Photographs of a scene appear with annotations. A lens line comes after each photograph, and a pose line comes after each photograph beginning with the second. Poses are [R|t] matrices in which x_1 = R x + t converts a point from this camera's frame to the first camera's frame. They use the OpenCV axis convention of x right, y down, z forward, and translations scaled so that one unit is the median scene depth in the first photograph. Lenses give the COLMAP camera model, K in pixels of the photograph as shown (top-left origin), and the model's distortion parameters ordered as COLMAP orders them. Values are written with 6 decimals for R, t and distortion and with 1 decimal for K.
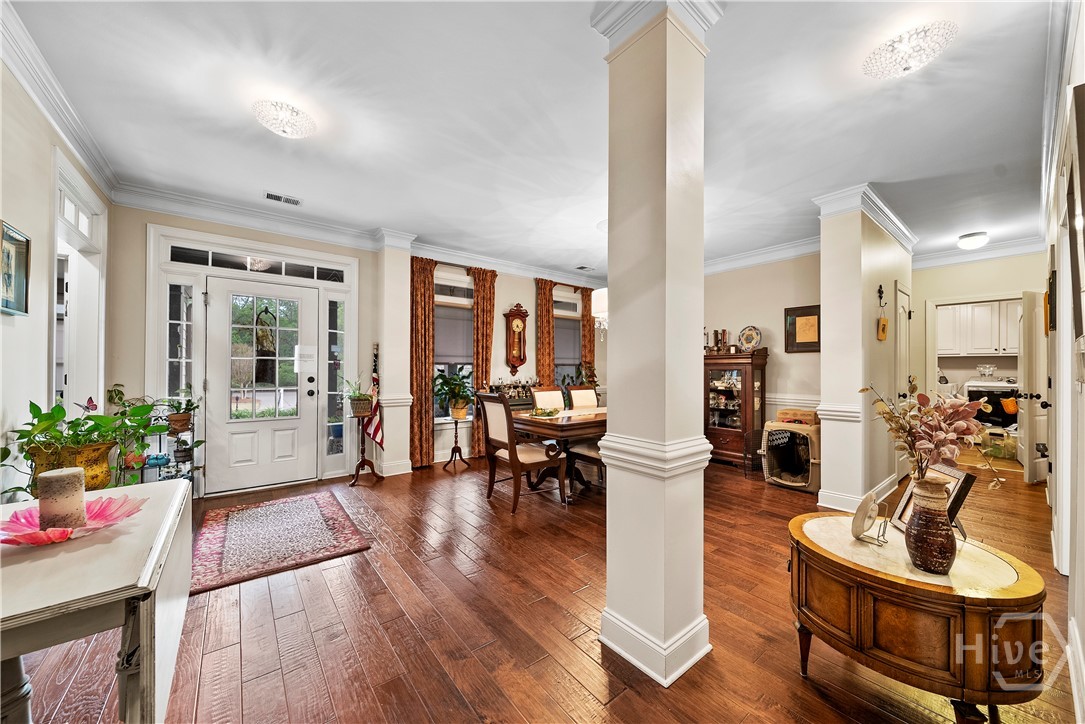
lens RADIAL K [[389.6, 0, 544.4], [0, 389.6, 365.6], [0, 0, 1]] dist [-0.007914, -0.000068]
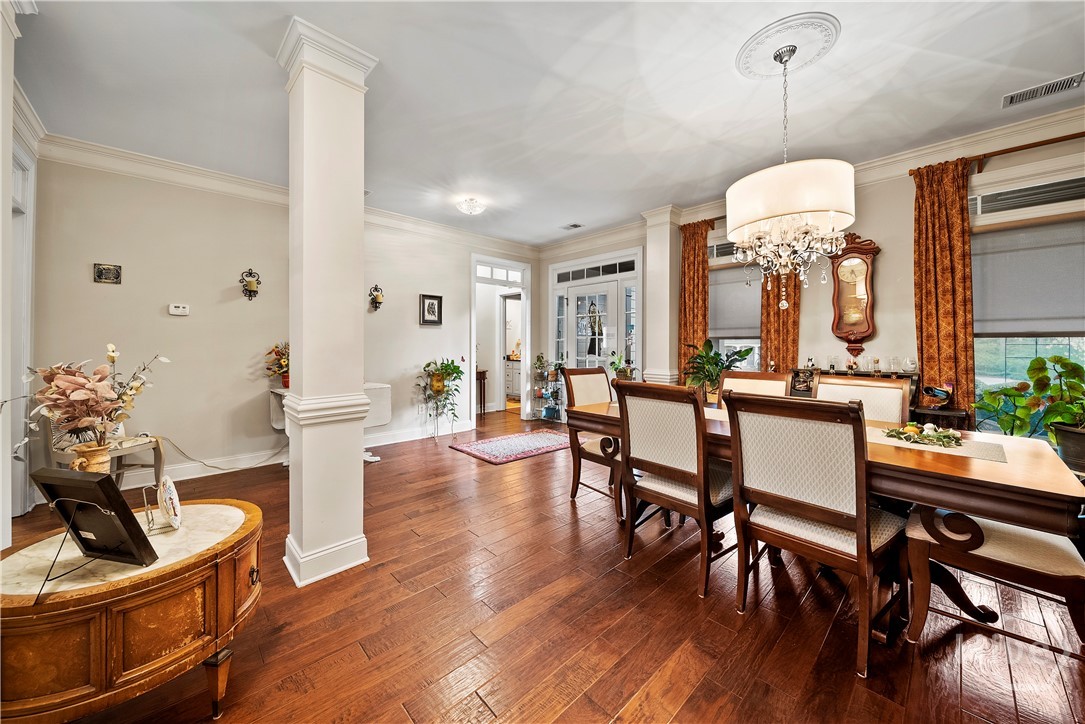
lens RADIAL K [[389.6, 0, 530.8], [0, 389.6, 341.5], [0, 0, 1]] dist [-0.007914, -0.000068]
pose [[0.069621, -0.014807, -0.997464, 0.652350], [0.003227, 0.999888, -0.014618, 0.015040], [0.997568, -0.002201, 0.069661, 0.649261]]
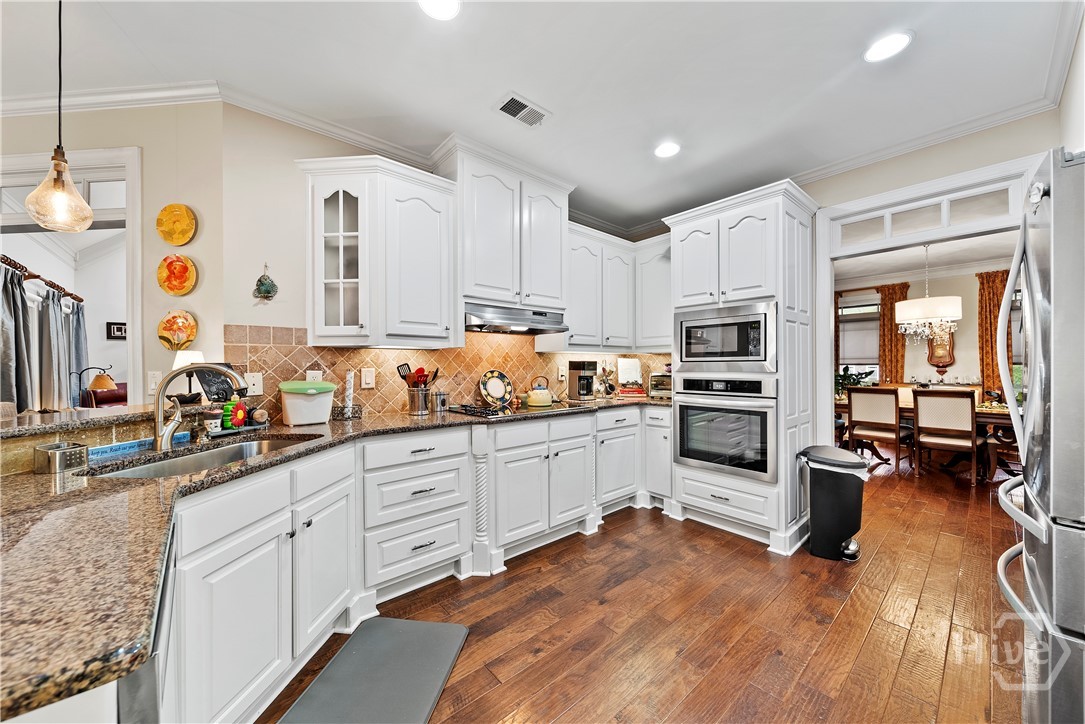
lens RADIAL K [[389.6, 0, 538.0], [0, 389.6, 365.6], [0, 0, 1]] dist [-0.007914, -0.000068]
pose [[0.037666, -0.008865, -0.999251, 1.243791], [0.012271, 0.999889, -0.008408, -0.005230], [0.999215, -0.011945, 0.037771, -0.142304]]
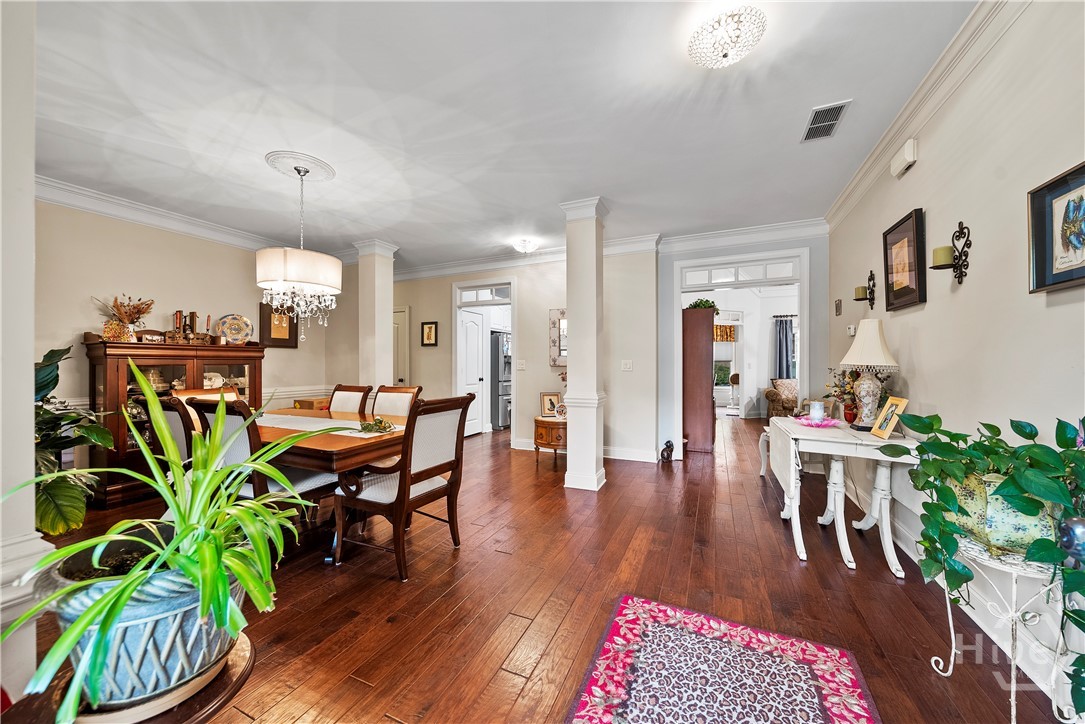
lens RADIAL K [[389.6, 0, 536.8], [0, 389.6, 364.4], [0, 0, 1]] dist [-0.007914, -0.000068]
pose [[-0.459864, -0.002612, 0.887986, -0.664423], [-0.005333, 0.999986, 0.000179, 0.007732], [-0.887974, -0.004654, -0.459871, 0.947740]]
